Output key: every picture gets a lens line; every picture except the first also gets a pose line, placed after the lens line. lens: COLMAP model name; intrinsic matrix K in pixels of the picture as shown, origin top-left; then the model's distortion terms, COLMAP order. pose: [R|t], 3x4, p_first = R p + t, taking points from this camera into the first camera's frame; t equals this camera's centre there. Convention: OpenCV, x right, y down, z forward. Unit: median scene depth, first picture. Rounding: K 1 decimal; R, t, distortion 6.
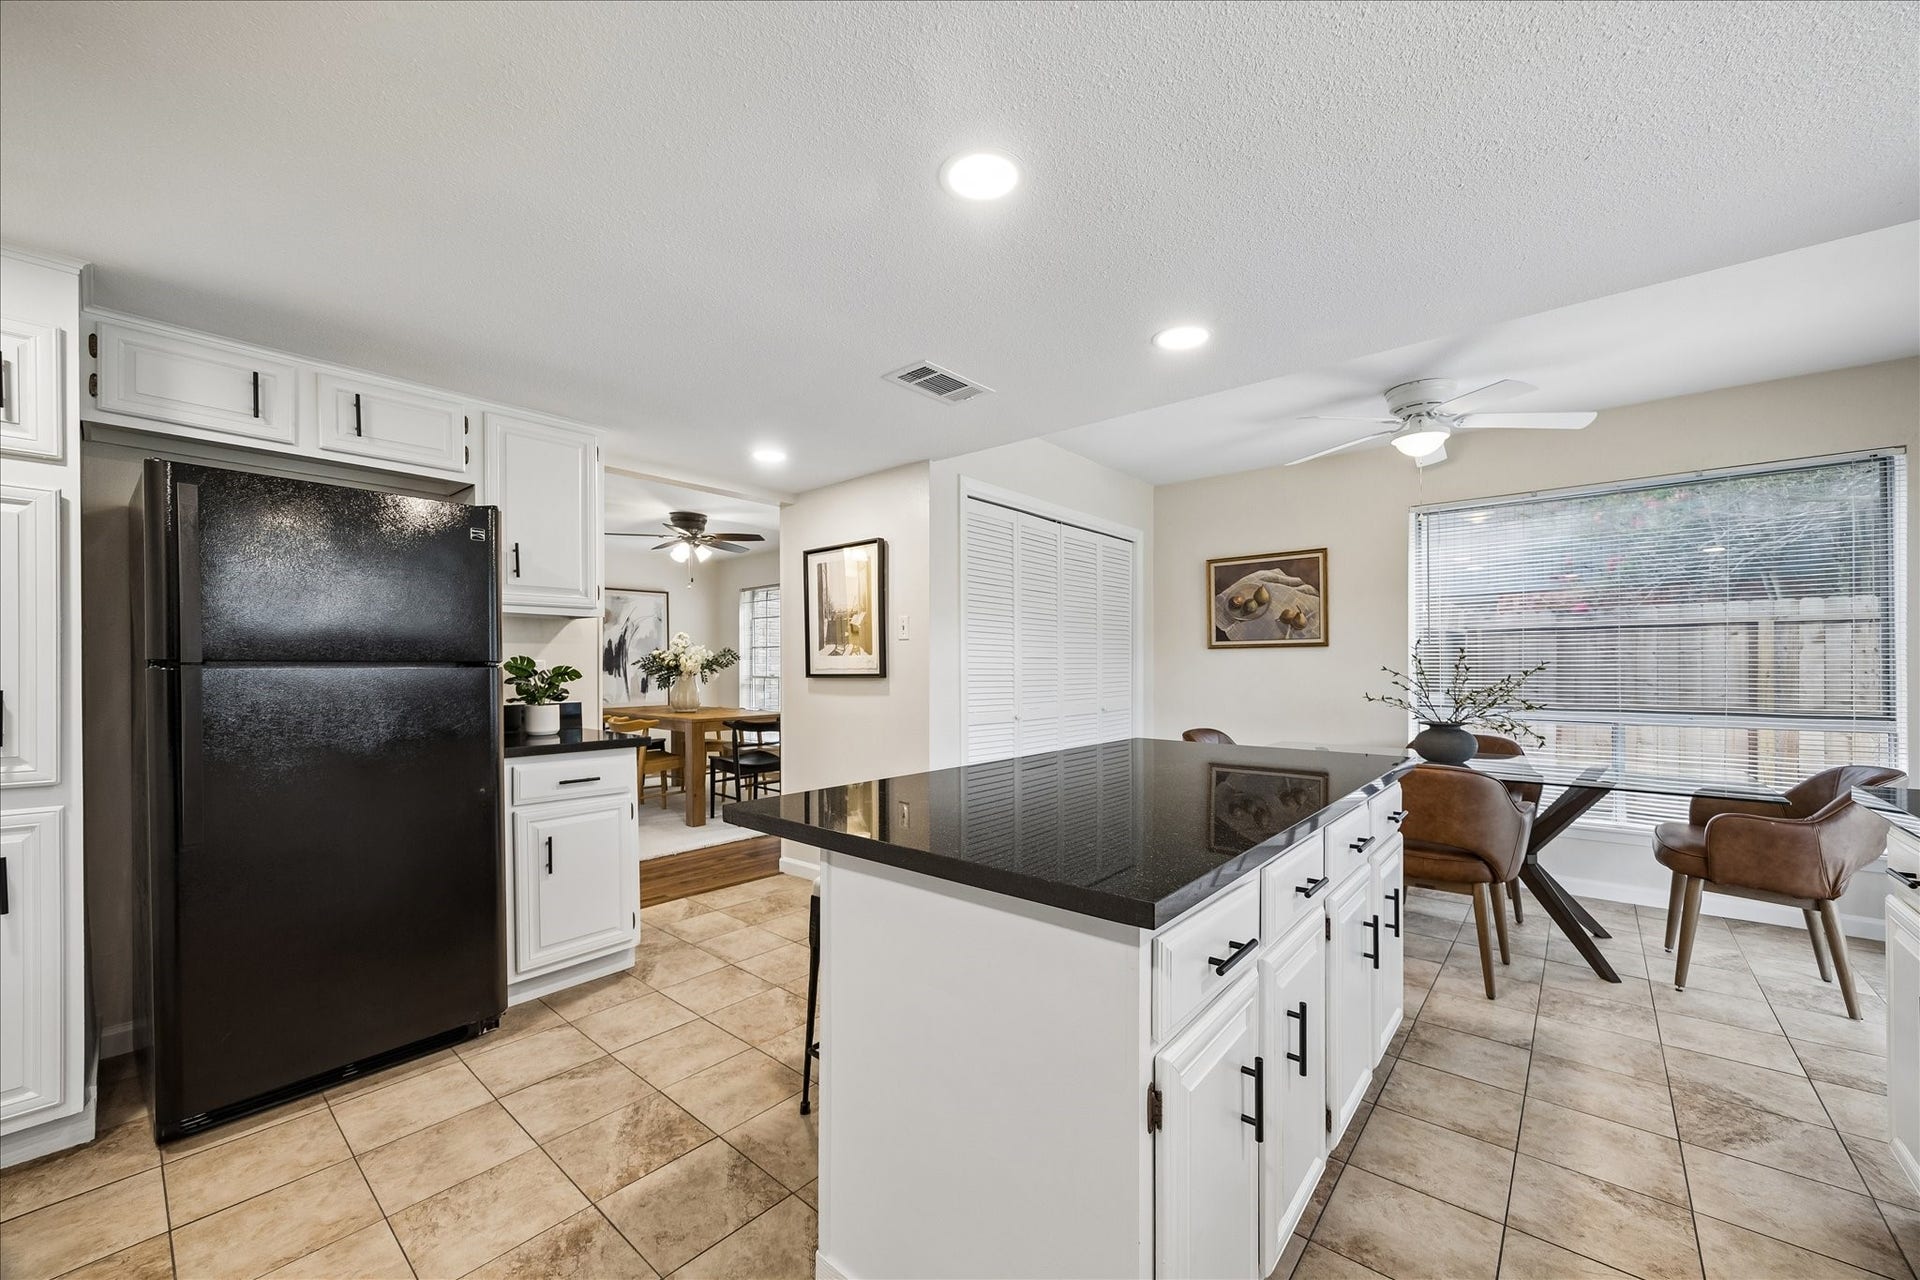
lens RADIAL K [[746.4, 0, 955.7], [0, 746.4, 655.0], [0, 0, 1]] dist [0.000369, 0.000049]
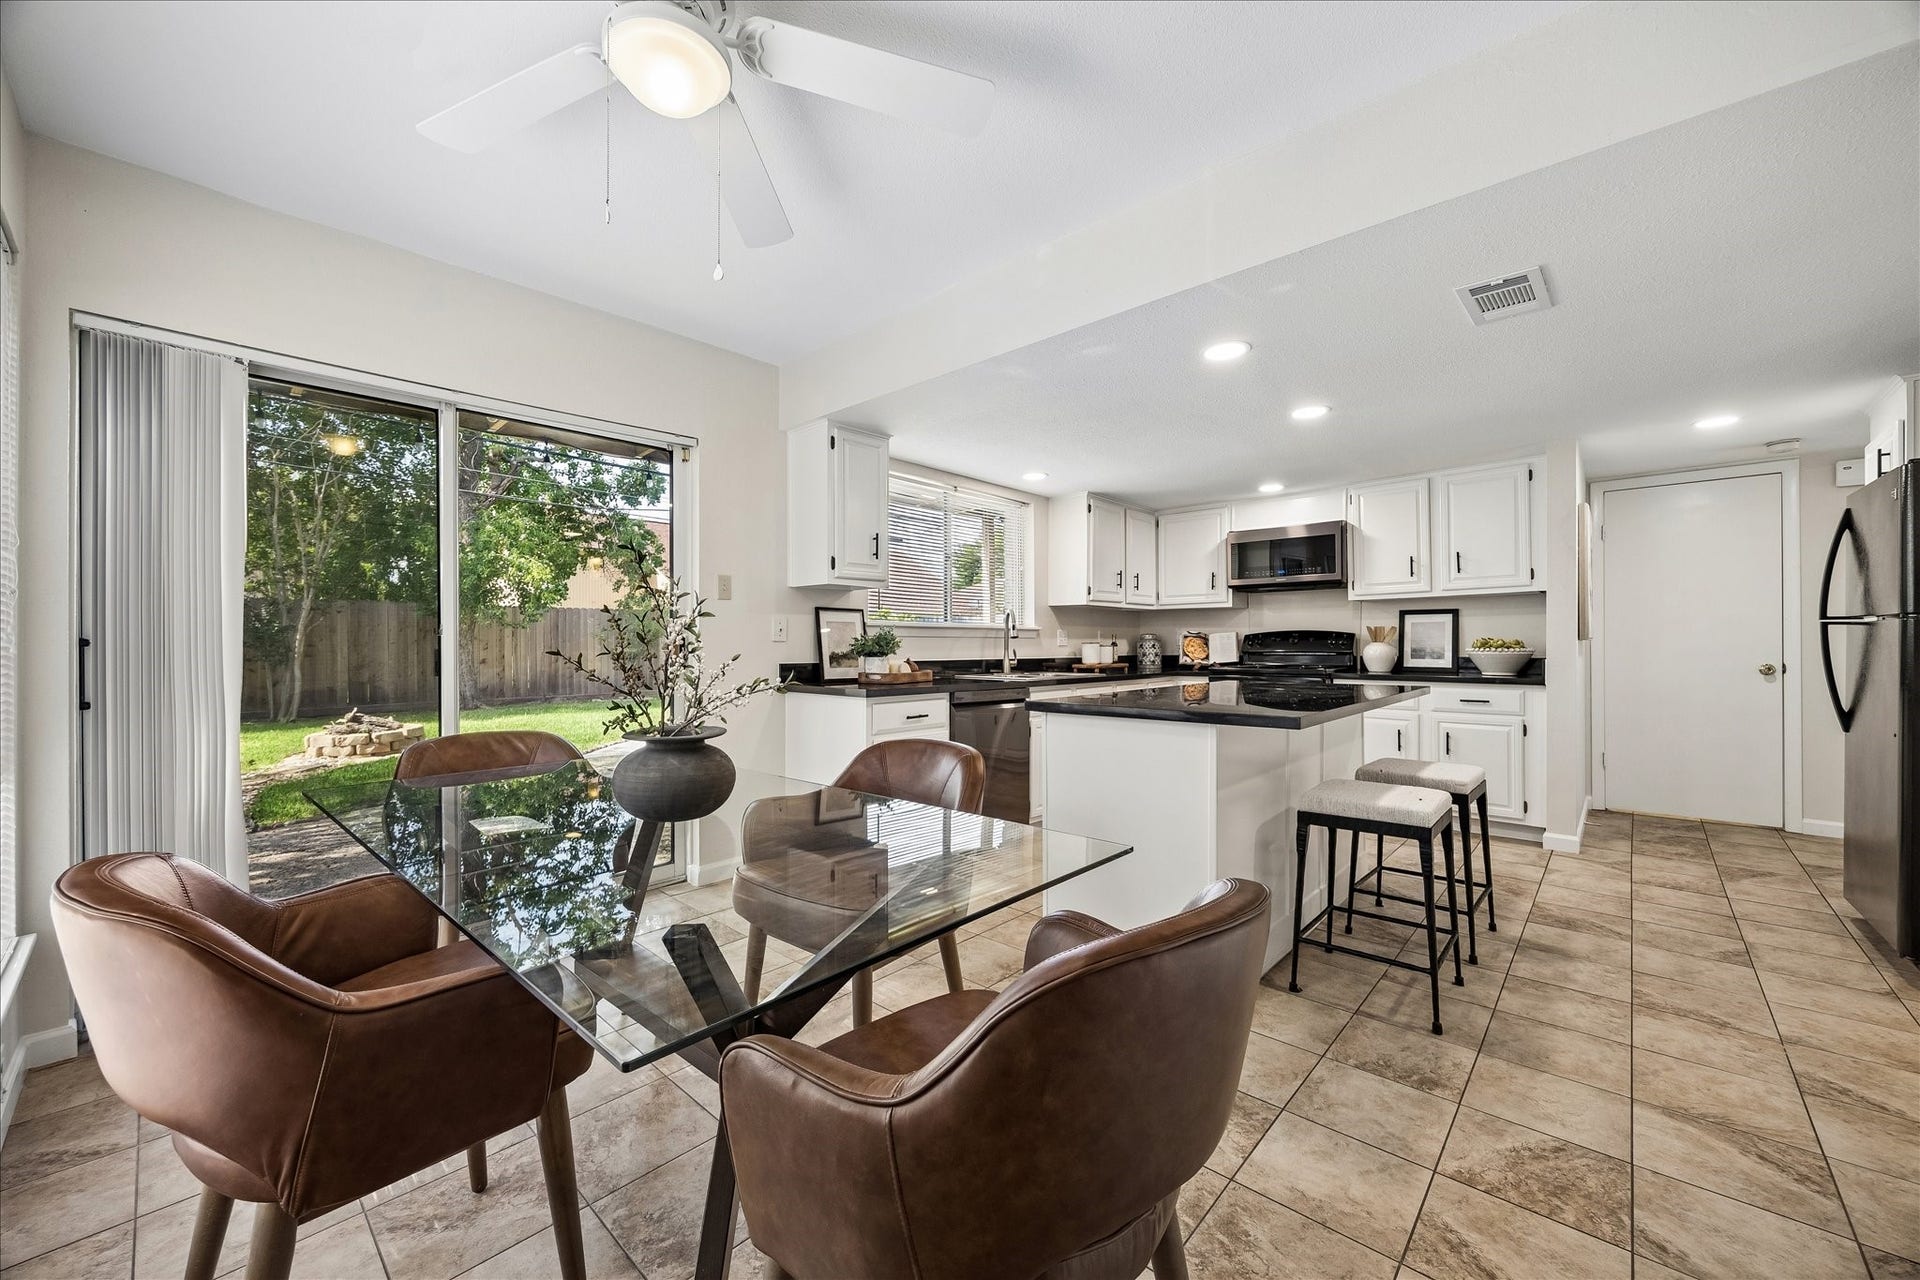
lens RADIAL K [[746.4, 0, 962.1], [0, 746.4, 641.9], [0, 0, 1]] dist [0.000369, 0.000049]
pose [[-0.999487, 0.004471, 0.031709, 0.713664], [0.004421, 0.999989, -0.001623, 0.049335], [-0.031716, -0.001482, -0.999496, 2.278013]]
